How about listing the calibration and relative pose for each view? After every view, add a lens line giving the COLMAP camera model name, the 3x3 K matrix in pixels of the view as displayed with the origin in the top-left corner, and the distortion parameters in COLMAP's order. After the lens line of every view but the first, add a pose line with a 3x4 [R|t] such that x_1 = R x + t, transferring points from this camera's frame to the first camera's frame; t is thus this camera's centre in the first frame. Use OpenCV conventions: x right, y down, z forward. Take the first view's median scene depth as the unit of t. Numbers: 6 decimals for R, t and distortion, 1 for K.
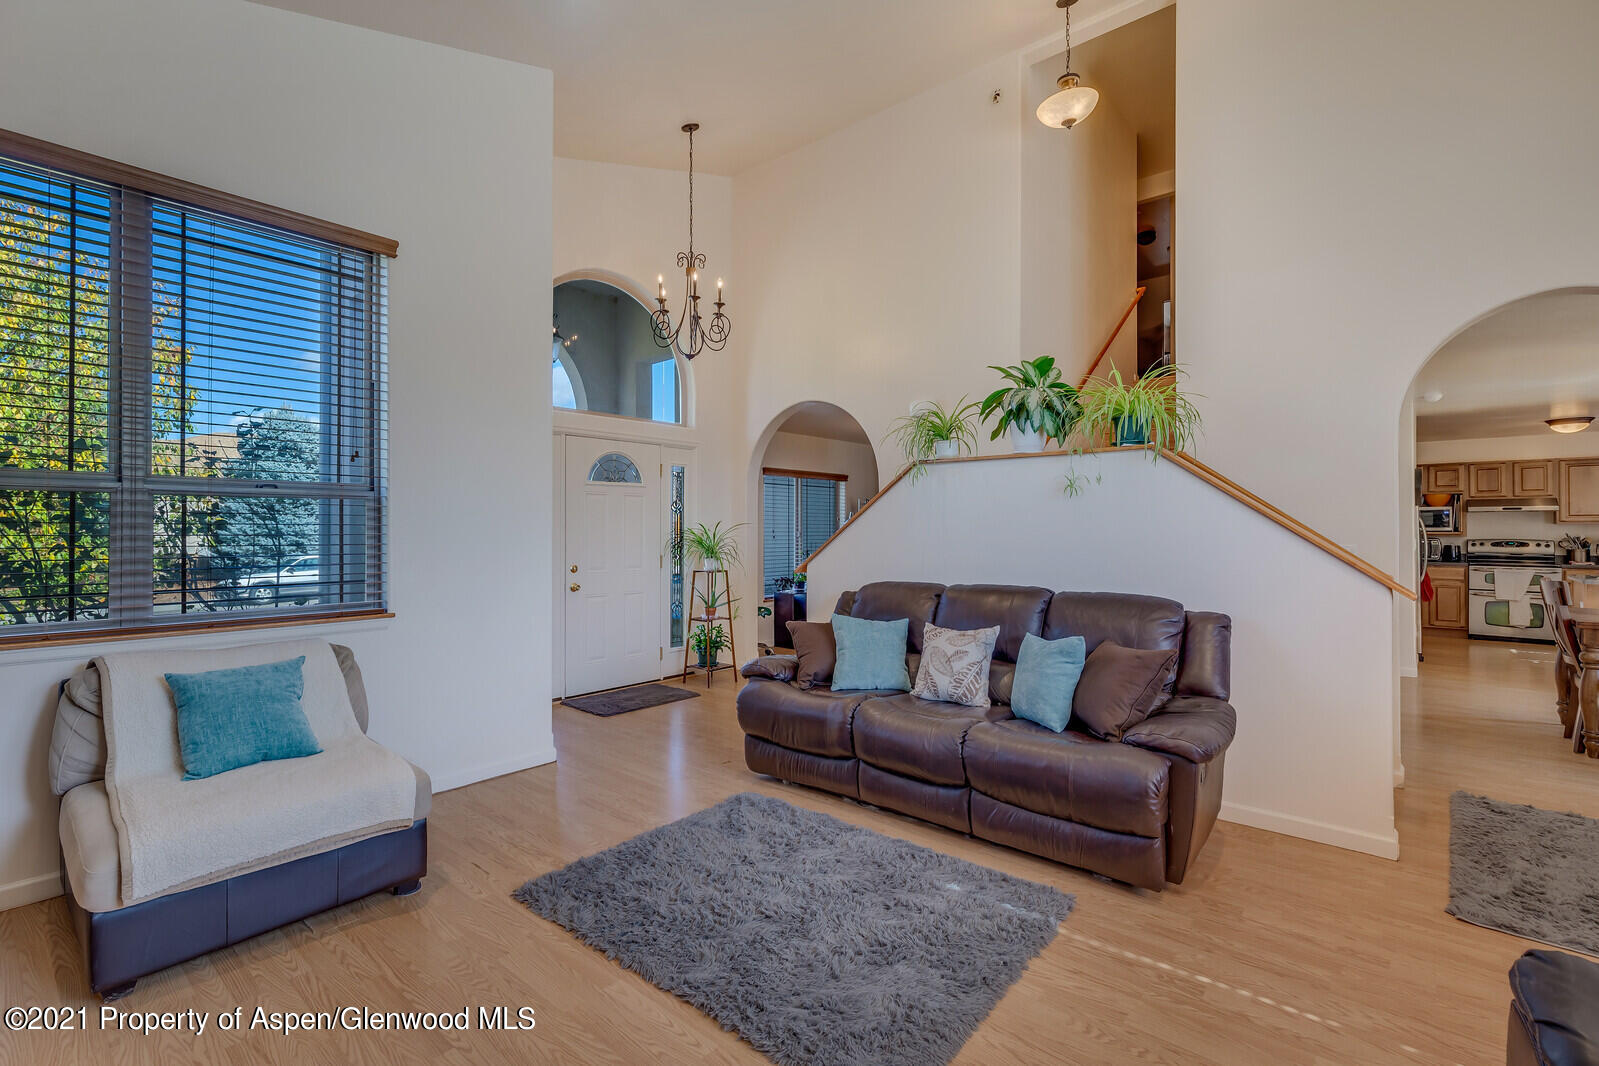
lens RADIAL K [[723.1, 0, 794.2], [0, 723.1, 525.9], [0, 0, 1]] dist [0.001908, -0.000548]
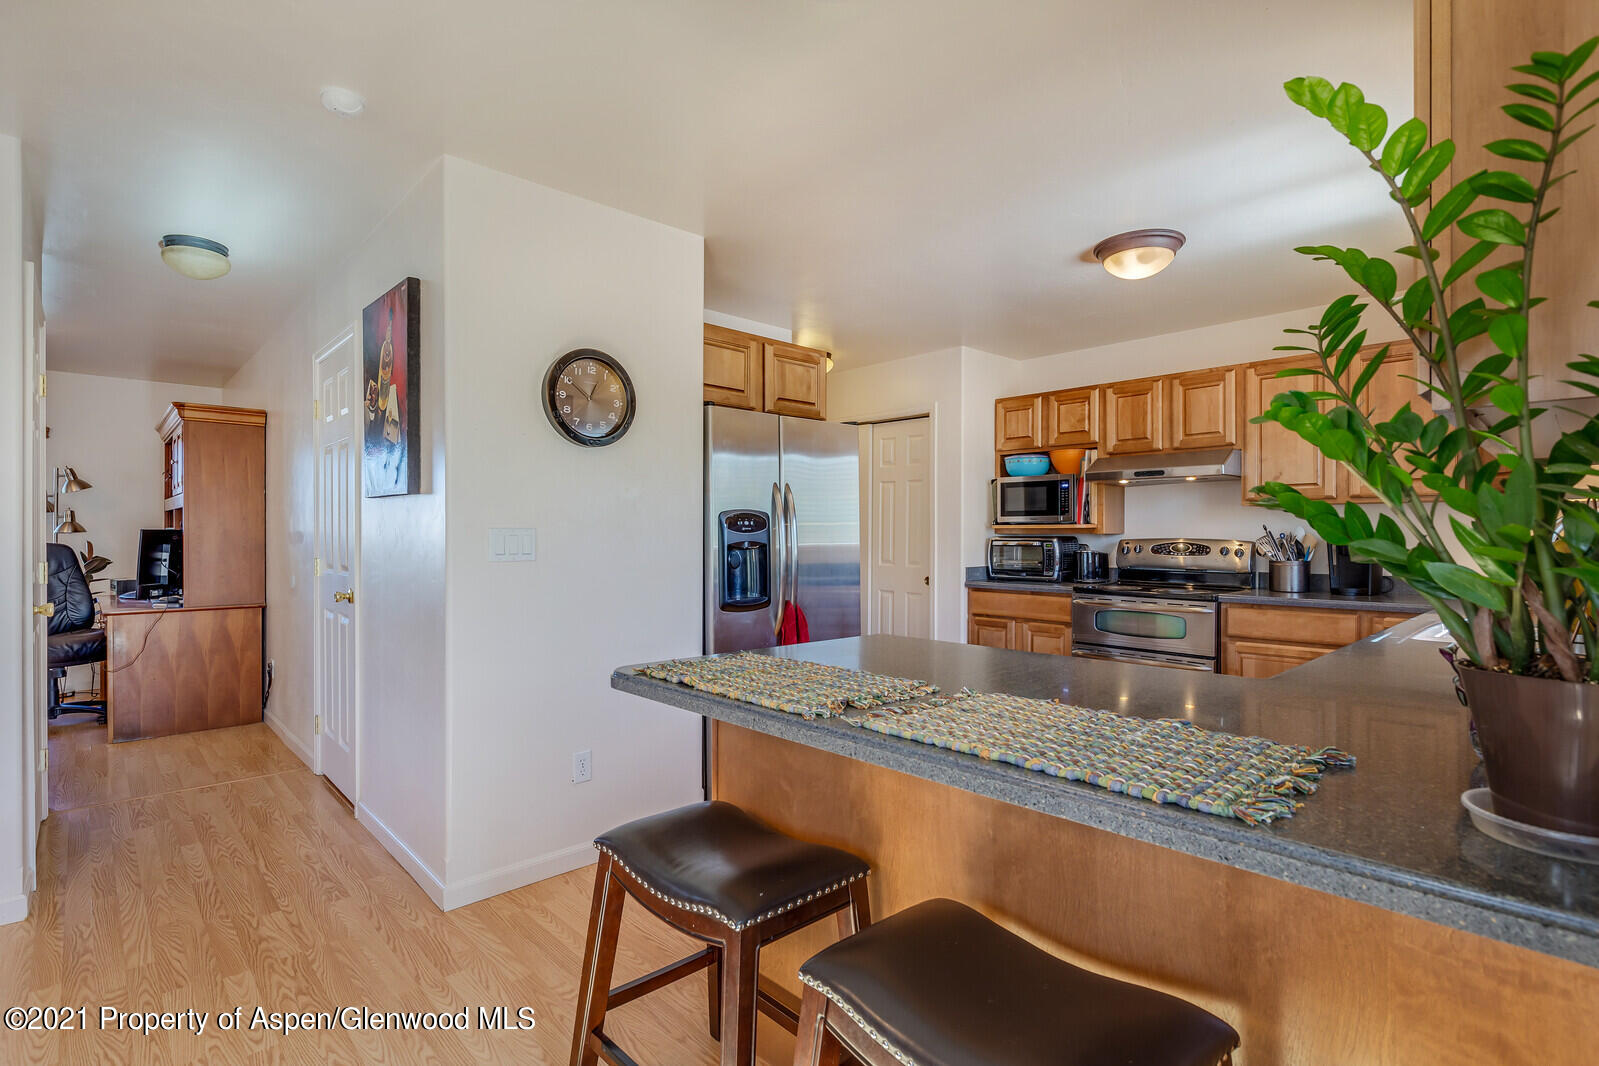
lens RADIAL K [[749.6, 0, 797.2], [0, 749.6, 538.7], [0, 0, 1]] dist [-0.001430, -0.000311]
pose [[0.993931, 0.007528, -0.109745, 0.796288], [-0.007068, 0.999965, 0.004577, 0.017927], [0.109776, -0.003773, 0.993949, 0.481684]]
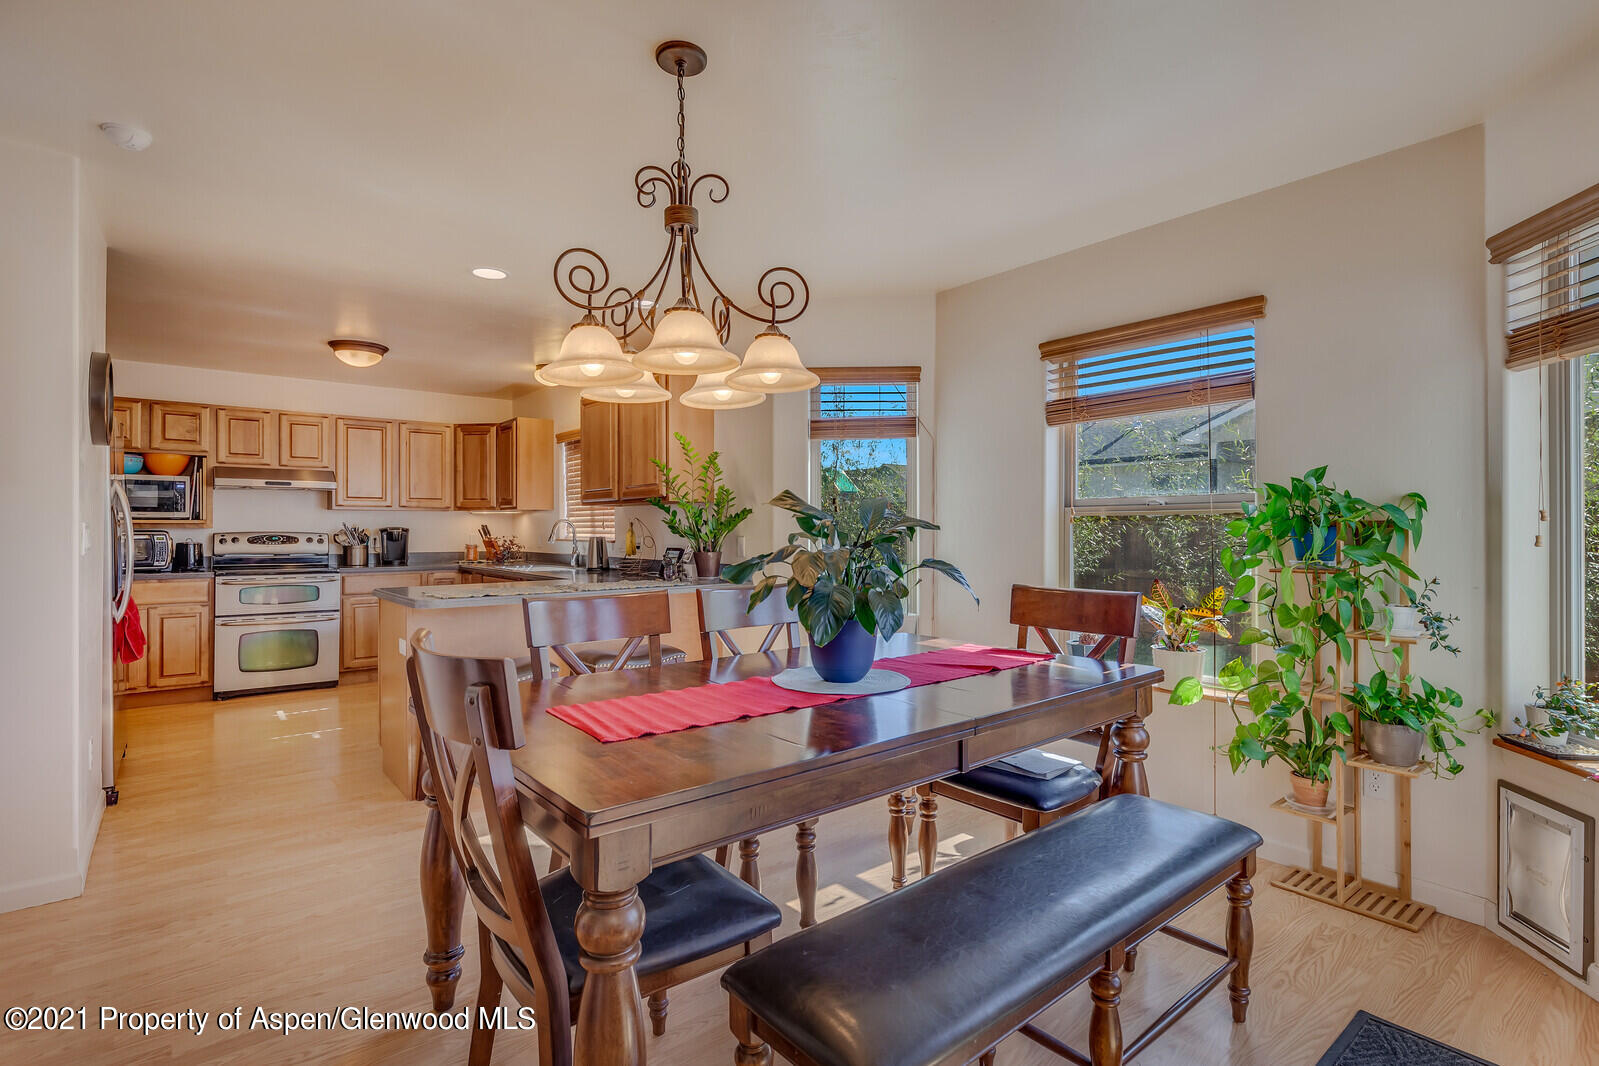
lens RADIAL K [[749.6, 0, 787.0], [0, 749.6, 524.7], [0, 0, 1]] dist [-0.001430, -0.000311]
pose [[0.171364, 0.009808, 0.985159, 0.408744], [-0.003360, 0.999950, -0.009371, 0.016688], [-0.985202, -0.001704, 0.171388, 0.434835]]
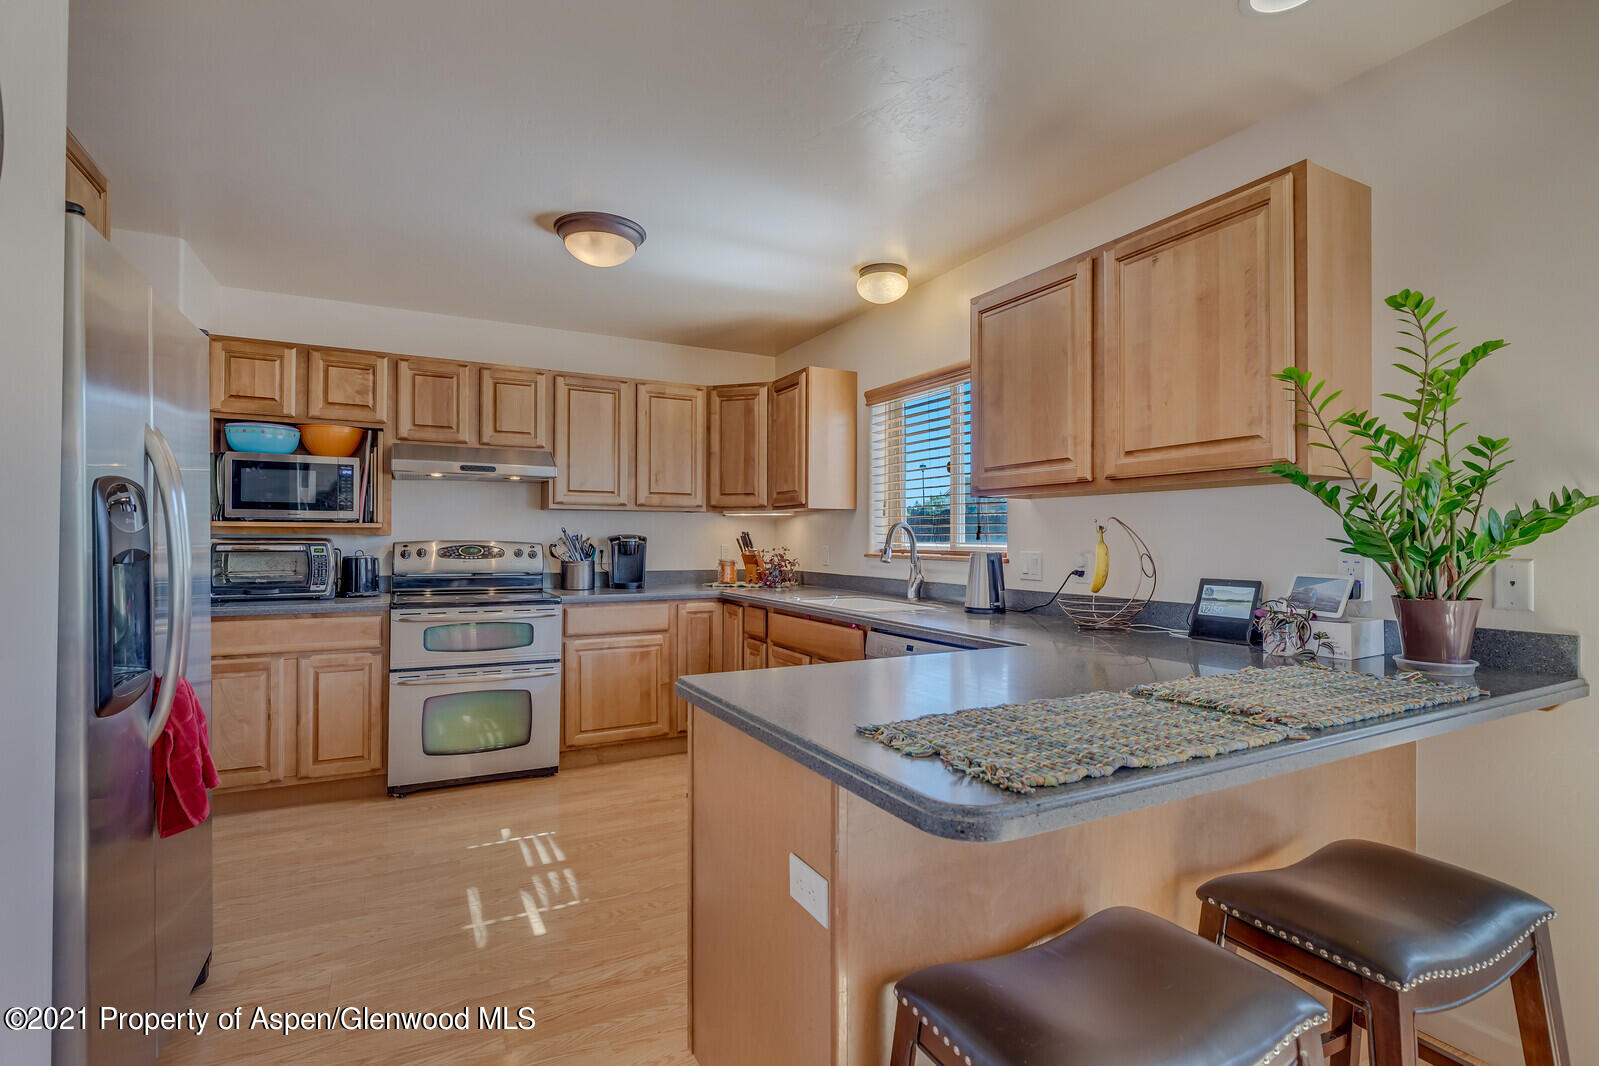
lens RADIAL K [[749.6, 0, 794.0], [0, 749.6, 529.9], [0, 0, 1]] dist [-0.001430, -0.000311]
pose [[0.359072, 0.016783, 0.933159, 0.632286], [-0.007545, 0.999858, -0.015079, 0.017052], [-0.933280, -0.001626, 0.359147, 0.652513]]
